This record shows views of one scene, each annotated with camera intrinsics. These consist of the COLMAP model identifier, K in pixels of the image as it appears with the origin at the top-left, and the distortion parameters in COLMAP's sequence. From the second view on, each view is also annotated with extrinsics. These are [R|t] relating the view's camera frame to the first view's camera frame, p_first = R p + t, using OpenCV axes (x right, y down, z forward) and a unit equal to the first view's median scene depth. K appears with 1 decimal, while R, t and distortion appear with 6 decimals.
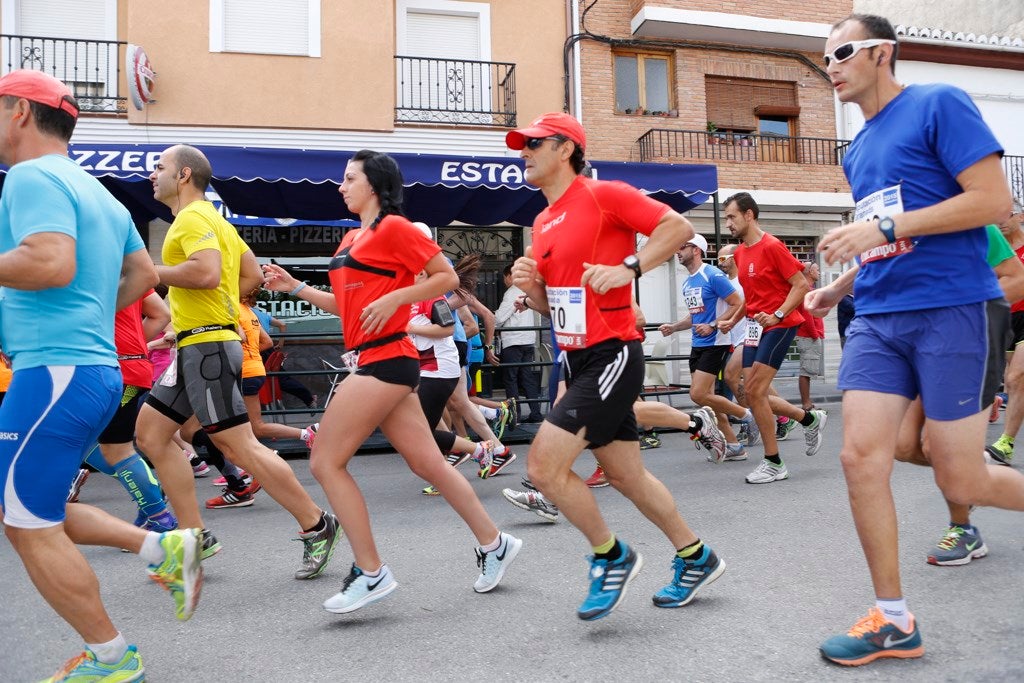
lens RADIAL K [[702.8, 0, 517.4], [0, 702.8, 334.3], [0, 0, 1]] dist [-0.093382, 0.070273]
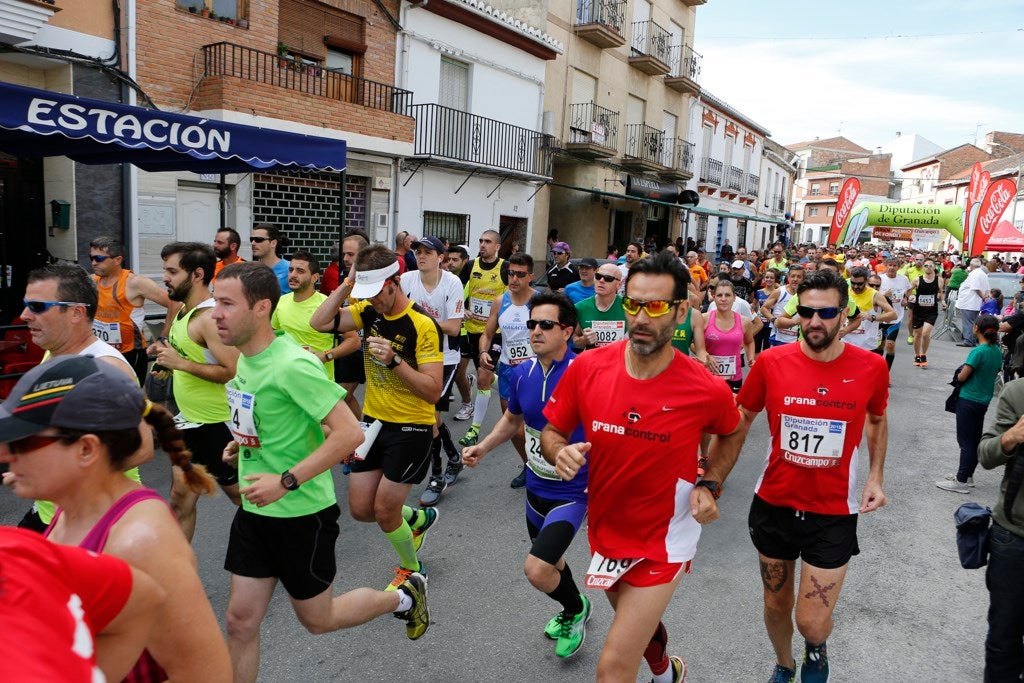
lens RADIAL K [[702.6, 0, 512.4], [0, 702.6, 335.6], [0, 0, 1]] dist [-0.103028, 0.074825]
pose [[0.745491, -0.025801, 0.666016, -0.122714], [-0.095225, 0.984877, 0.144742, -0.088428], [-0.659678, -0.171325, 0.731760, 0.058658]]
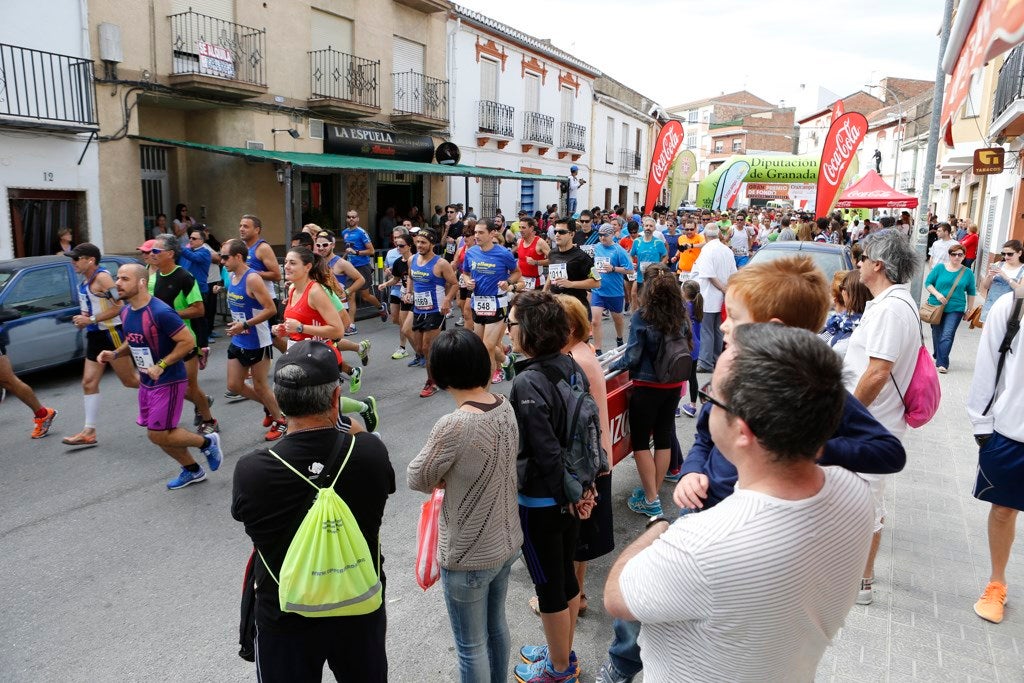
lens RADIAL K [[702.6, 0, 513.8], [0, 702.6, 337.6], [0, 0, 1]] dist [-0.103028, 0.074825]
pose [[0.688396, -0.091219, 0.719576, 0.644884], [-0.059795, 0.981547, 0.181633, -0.130753], [-0.722866, -0.168062, 0.670239, 0.059128]]
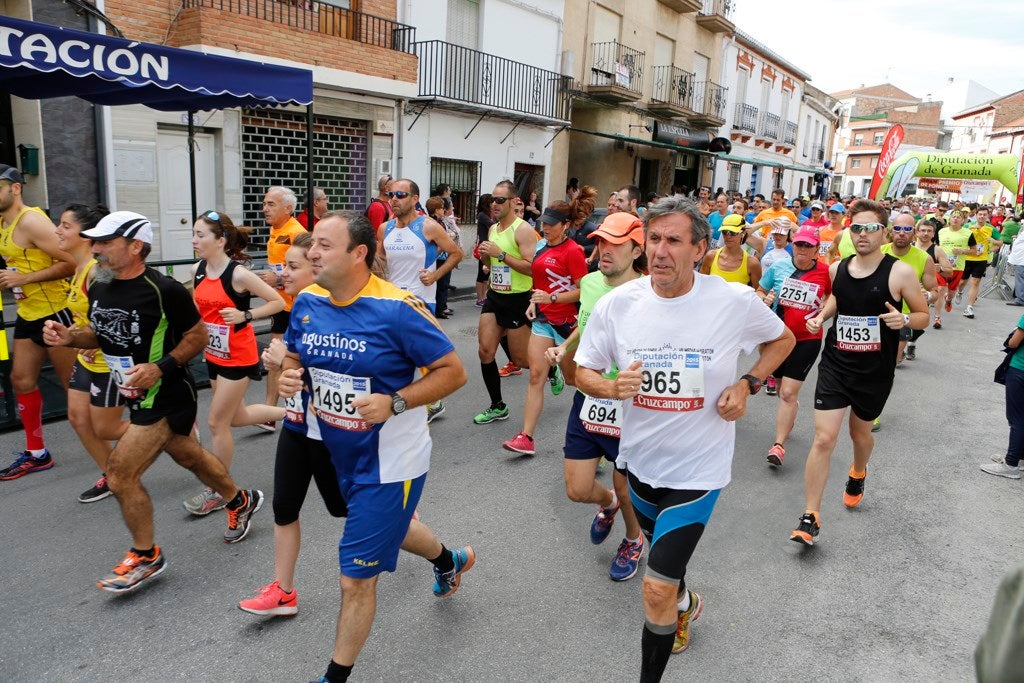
lens RADIAL K [[702.6, 0, 512.2], [0, 702.6, 335.5], [0, 0, 1]] dist [-0.103028, 0.074825]
pose [[0.776487, -0.063057, 0.626970, -0.049397], [-0.092976, 0.972625, 0.212970, -0.082474], [-0.623236, -0.223662, 0.749368, 0.083525]]
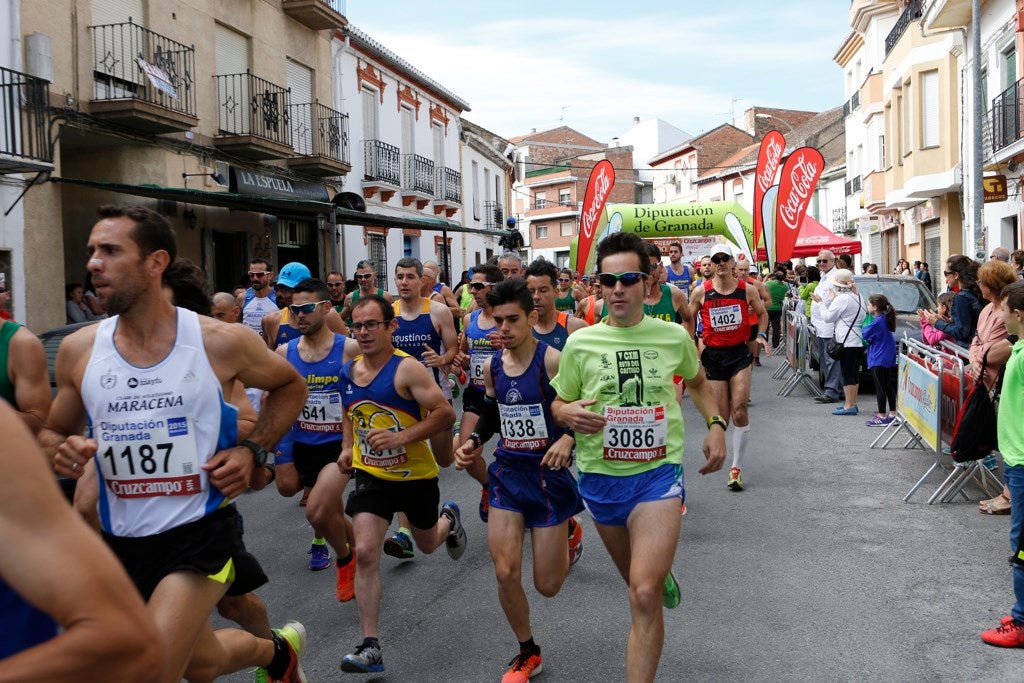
lens RADIAL K [[1025.6, 0, 516.3], [0, 1025.6, 324.5], [0, 0, 1]] dist [-0.024396, 0.000000]
pose [[0.449936, -0.012973, 0.892967, 0.211566], [-0.006902, 0.999814, 0.018003, -0.066840], [-0.893034, -0.014263, 0.449763, 0.238830]]
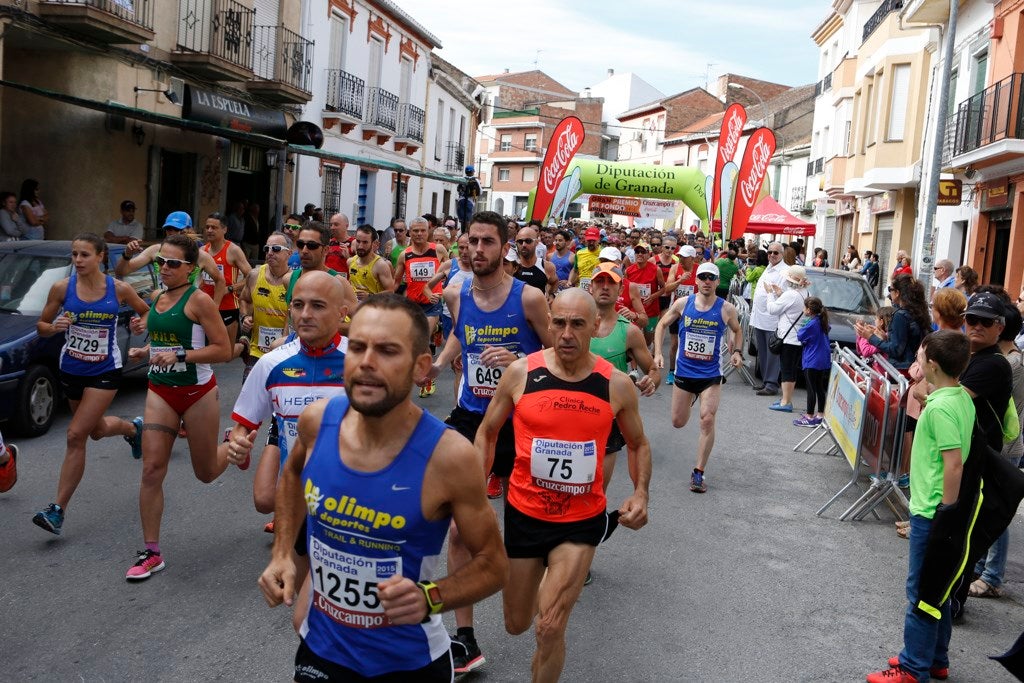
lens RADIAL K [[1025.6, 0, 518.4], [0, 1025.6, 323.8], [0, 0, 1]] dist [-0.024396, 0.000000]
pose [[0.406412, -0.020634, 0.913457, 0.225603], [-0.112680, 0.990981, 0.072519, -0.091011], [-0.906715, -0.132401, 0.400422, 0.236157]]
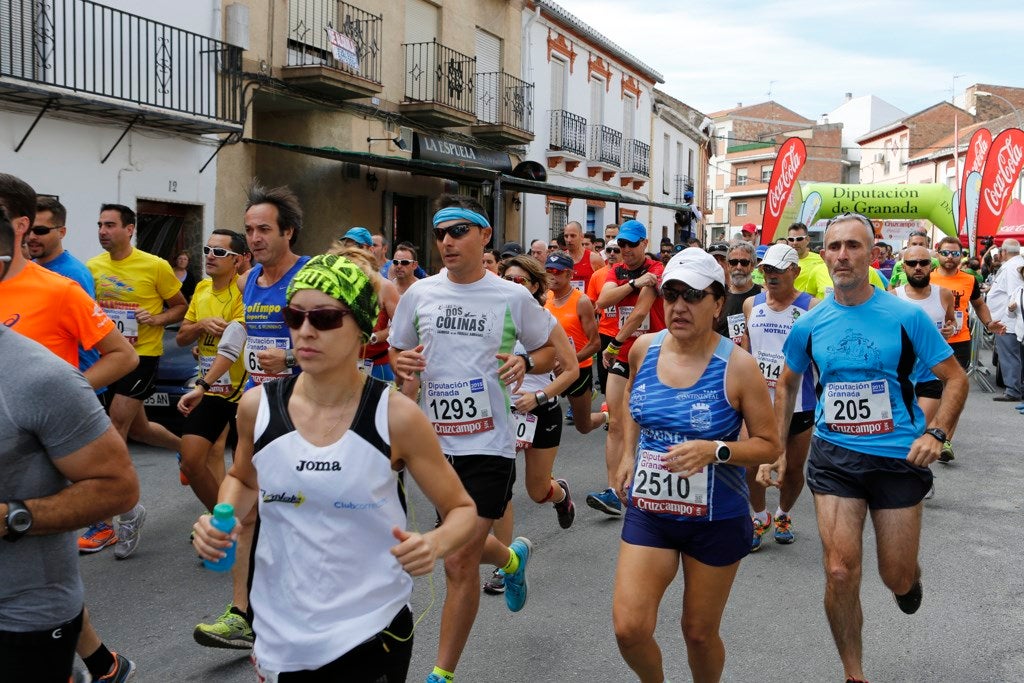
lens RADIAL K [[1025.6, 0, 519.0], [0, 1025.6, 321.5], [0, 0, 1]] dist [-0.024396, 0.000000]
pose [[0.609550, -0.002570, 0.792744, 0.229278], [-0.057867, 0.997183, 0.047727, -0.065808], [-0.790633, -0.074966, 0.607684, 0.196641]]
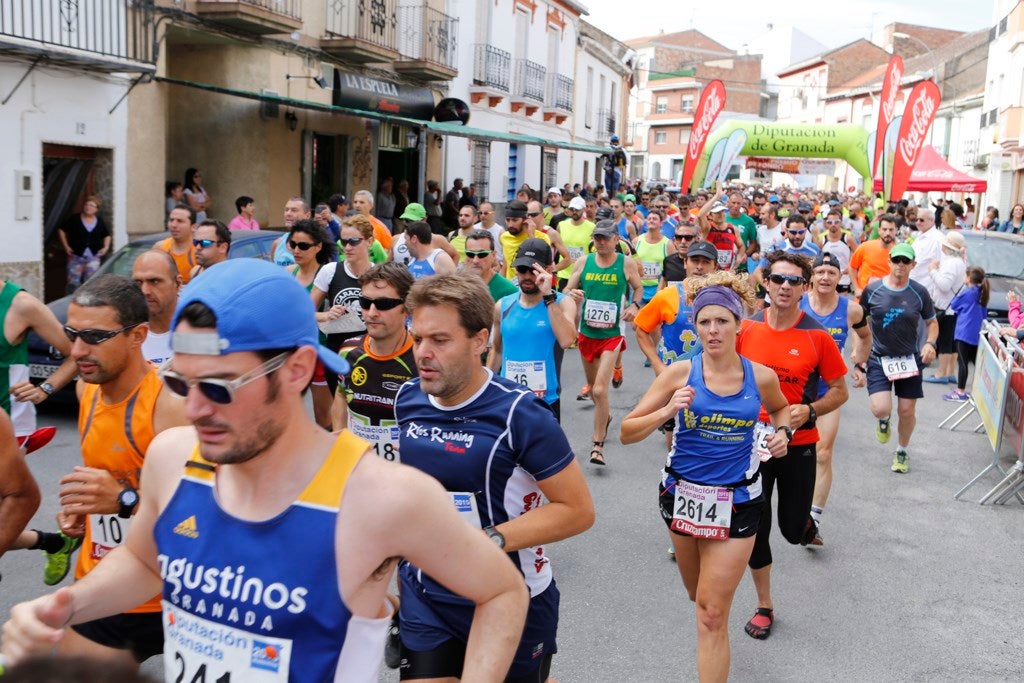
lens RADIAL K [[1025.6, 0, 515.8], [0, 1025.6, 327.7], [0, 0, 1]] dist [-0.024396, 0.000000]
pose [[0.545364, -0.061102, 0.835970, 0.231473], [-0.081031, 0.988825, 0.125137, -0.103953], [-0.834274, -0.135985, 0.534318, 0.213601]]
